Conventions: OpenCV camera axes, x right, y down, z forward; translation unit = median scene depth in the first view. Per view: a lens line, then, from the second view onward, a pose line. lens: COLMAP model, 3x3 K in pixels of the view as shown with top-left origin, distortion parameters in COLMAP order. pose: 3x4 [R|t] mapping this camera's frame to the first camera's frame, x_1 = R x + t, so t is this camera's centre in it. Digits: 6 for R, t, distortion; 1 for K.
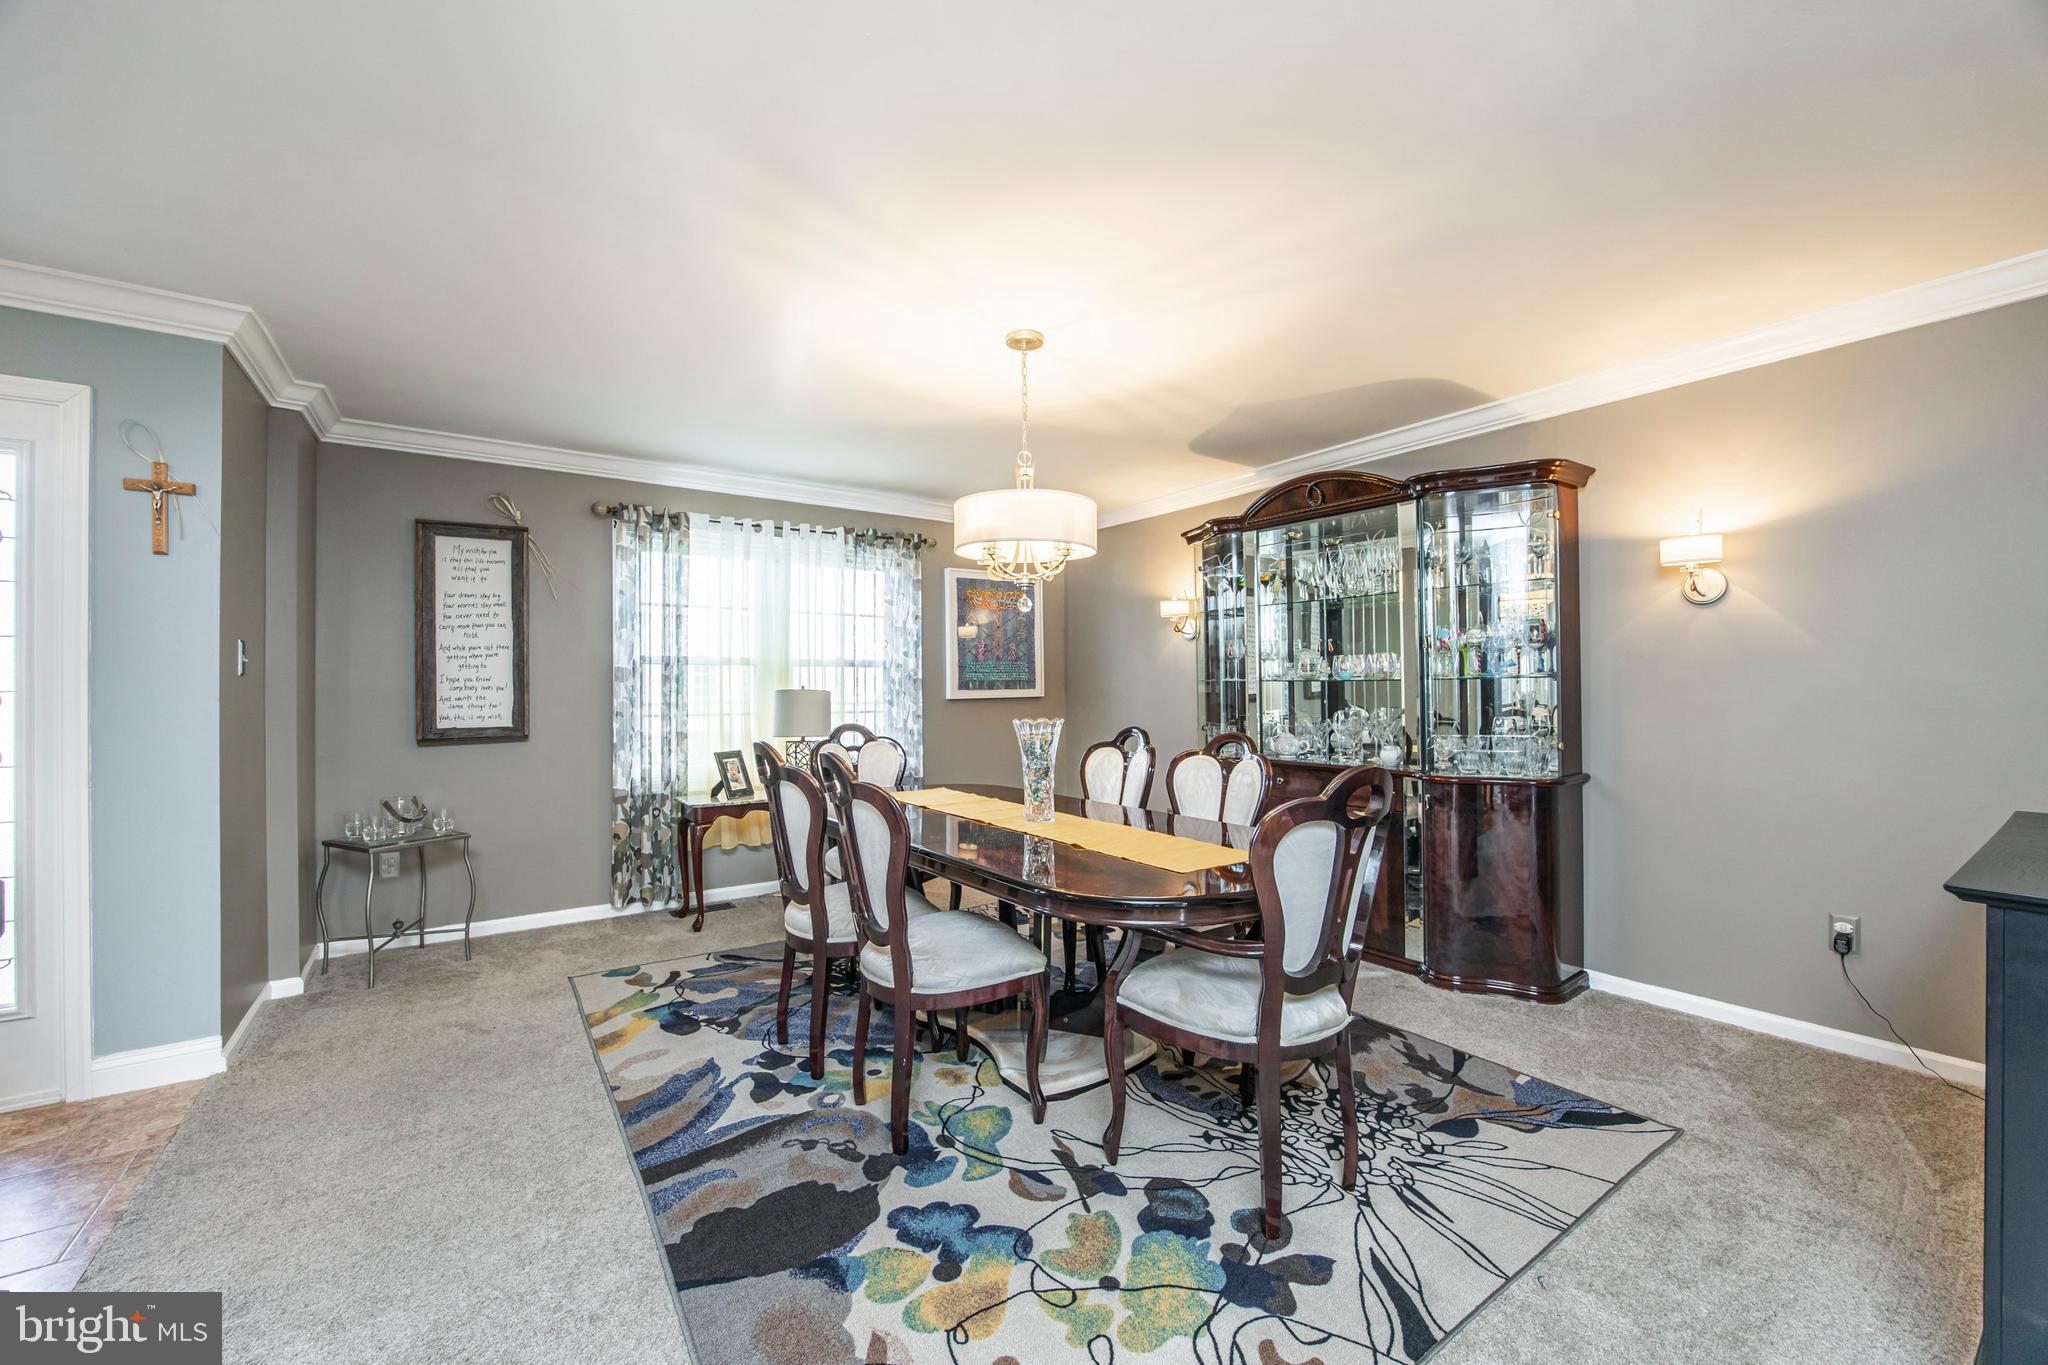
lens RADIAL K [[826.3, 0, 1030.5], [0, 826.3, 679.7], [0, 0, 1]] dist [-0.019521, -0.000298]
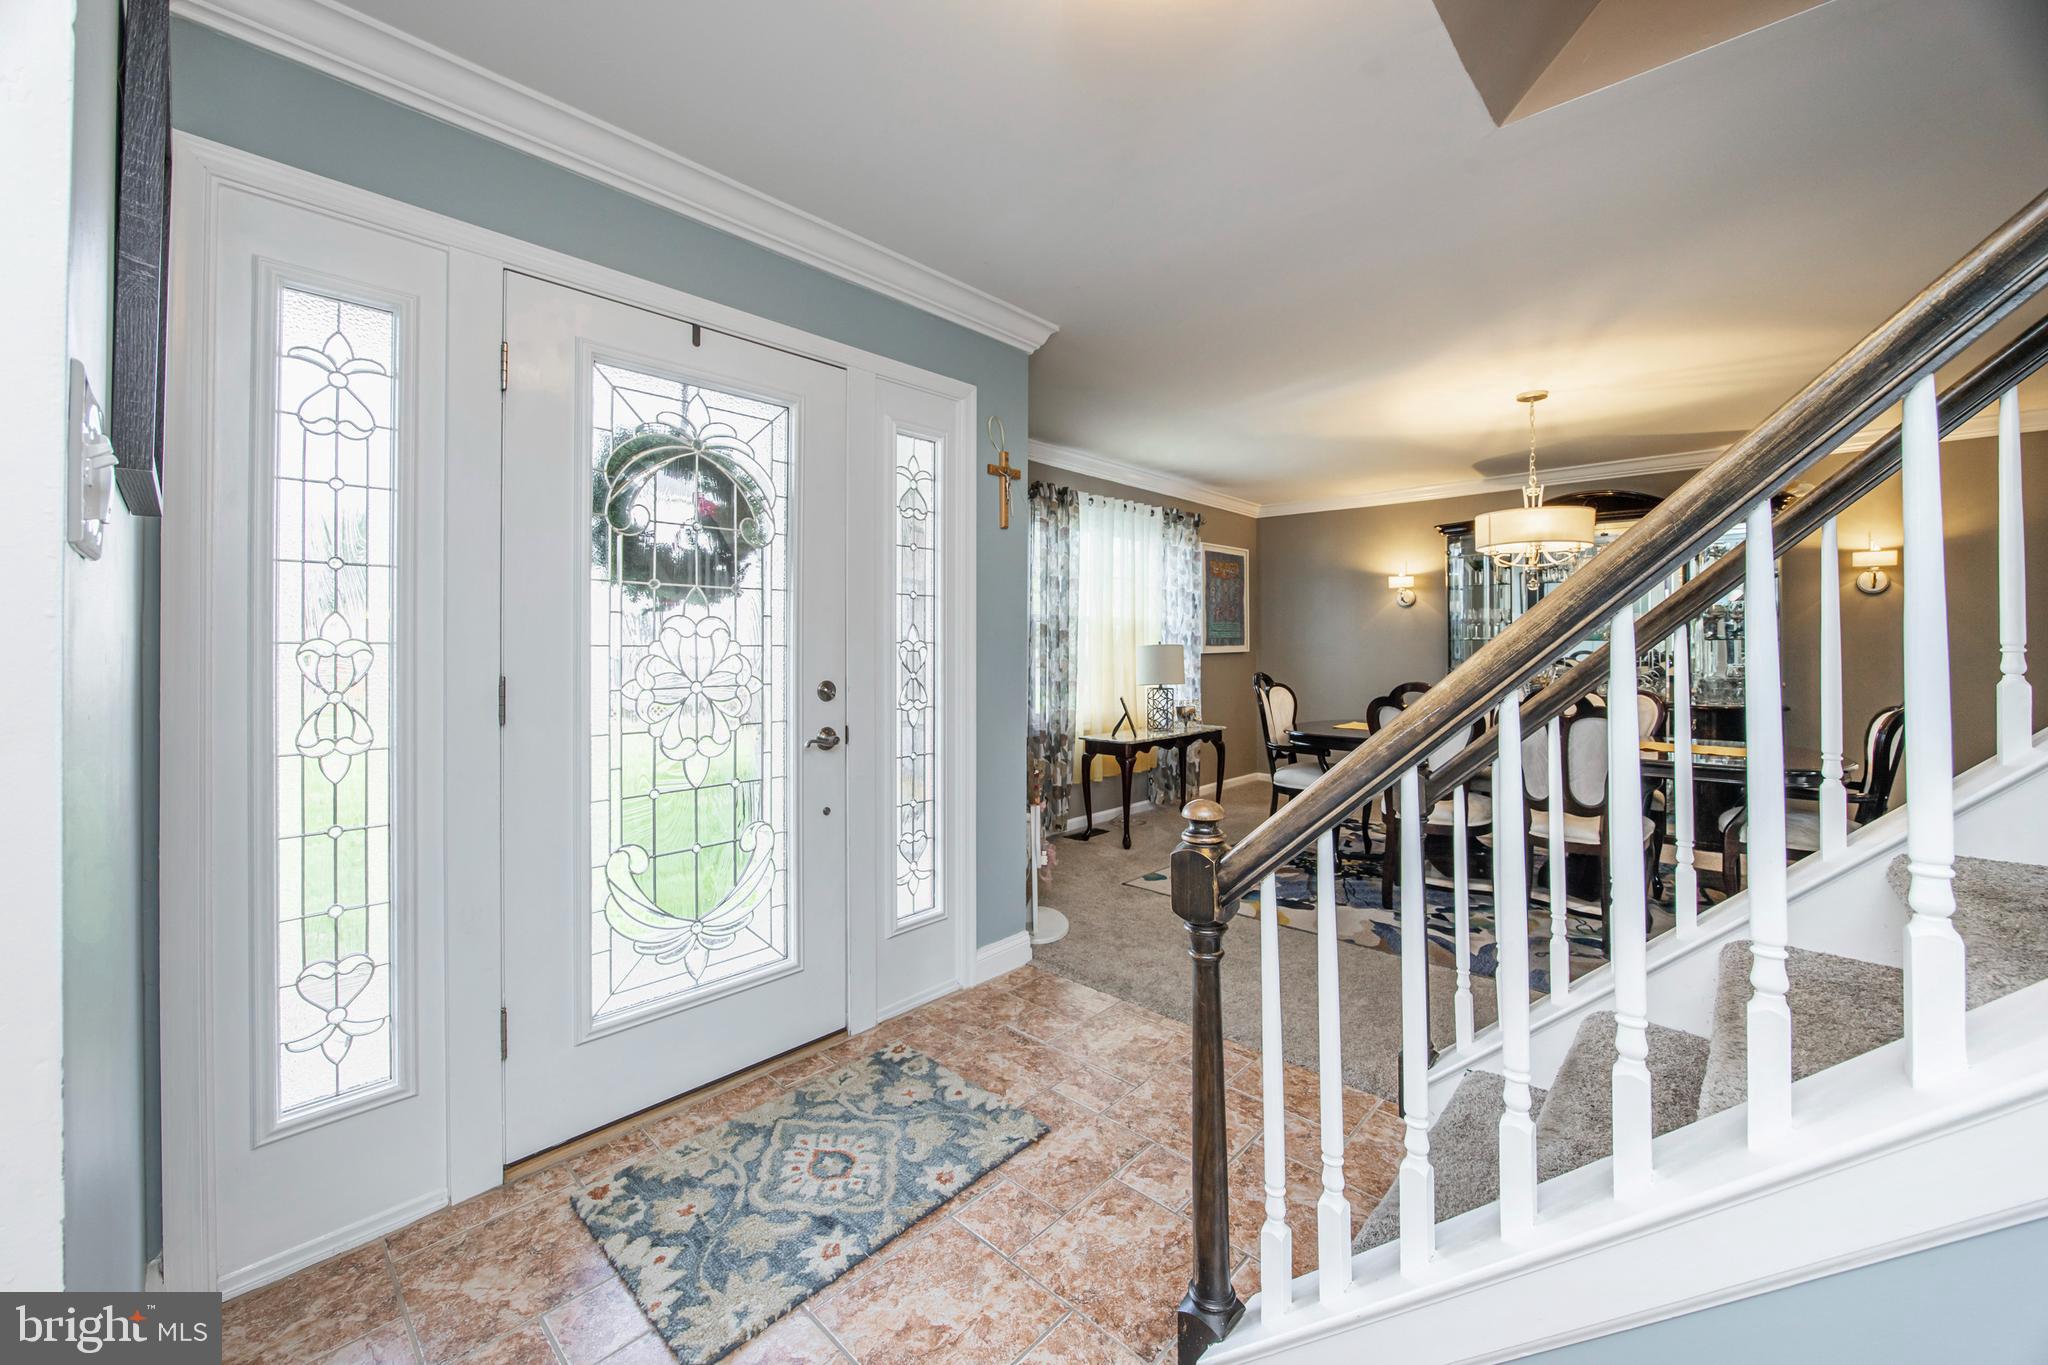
lens RADIAL K [[825.5, 0, 1016.3], [0, 825.5, 639.6], [0, 0, 1]] dist [0.008529, -0.000108]
pose [[0.974743, 0.008538, 0.223168, -1.394479], [-0.009146, 0.999957, 0.001690, 0.007791], [-0.223144, -0.003688, 0.974778, -0.208585]]
